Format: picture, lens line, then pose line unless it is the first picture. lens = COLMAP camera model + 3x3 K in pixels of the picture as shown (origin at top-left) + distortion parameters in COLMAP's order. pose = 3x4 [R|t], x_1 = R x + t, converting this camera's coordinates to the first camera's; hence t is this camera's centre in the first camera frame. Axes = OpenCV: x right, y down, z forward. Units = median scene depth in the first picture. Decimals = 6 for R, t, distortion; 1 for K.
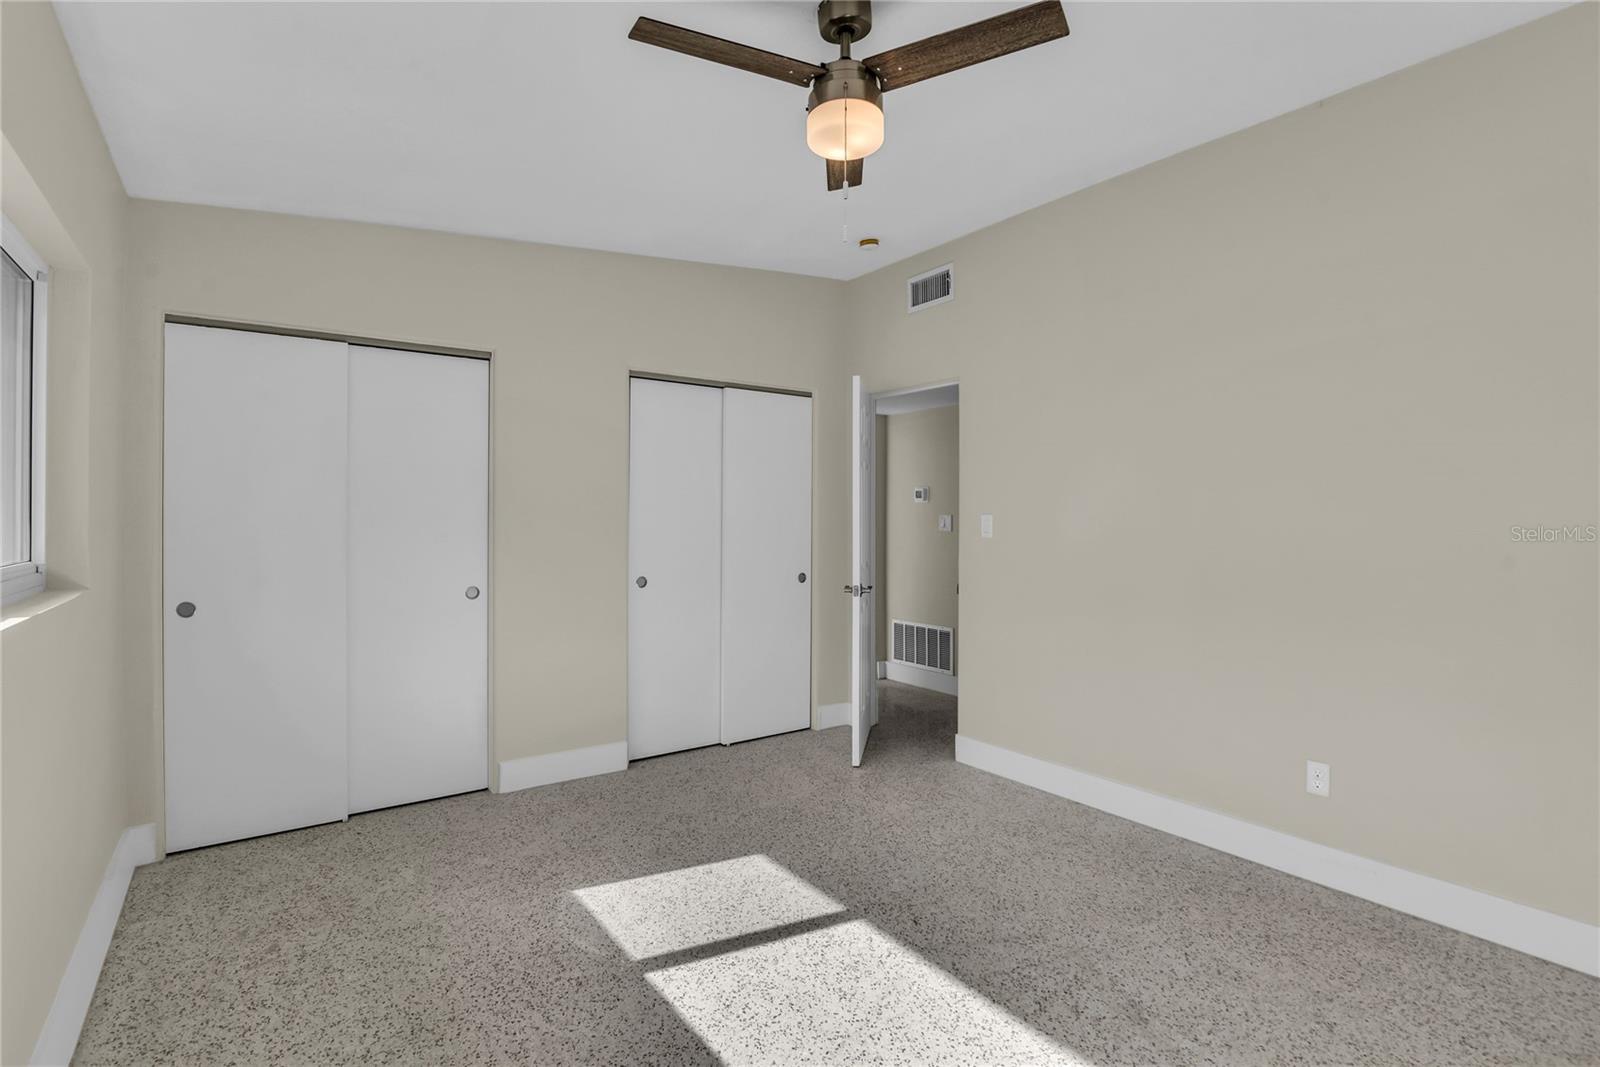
lens RADIAL K [[793.1, 0, 800.0], [0, 793.1, 533.5], [0, 0, 1]] dist [0.015008, 0.000533]
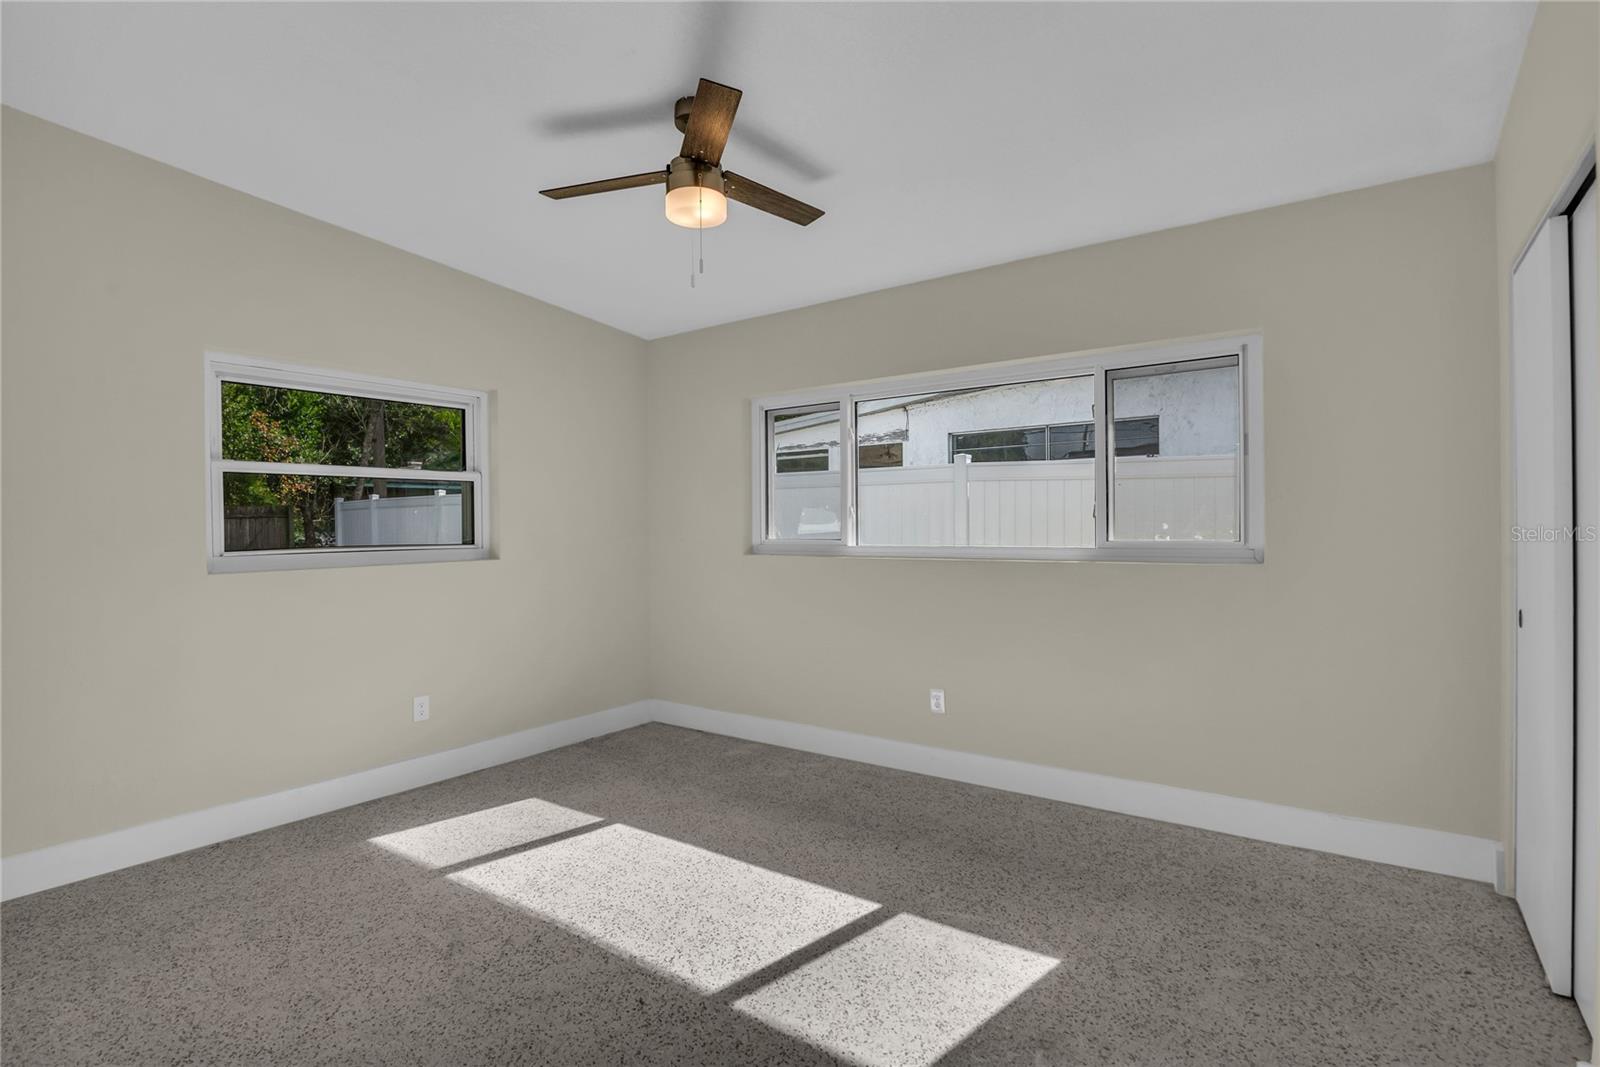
lens RADIAL K [[746.8, 0, 800.2], [0, 746.8, 529.4], [0, 0, 1]] dist [-0.021624, 0.000167]
pose [[-0.952742, 0.006876, -0.303703, 0.229332], [0.000460, 0.999775, 0.021194, -0.018891], [0.303780, 0.020053, -0.952531, 1.862886]]
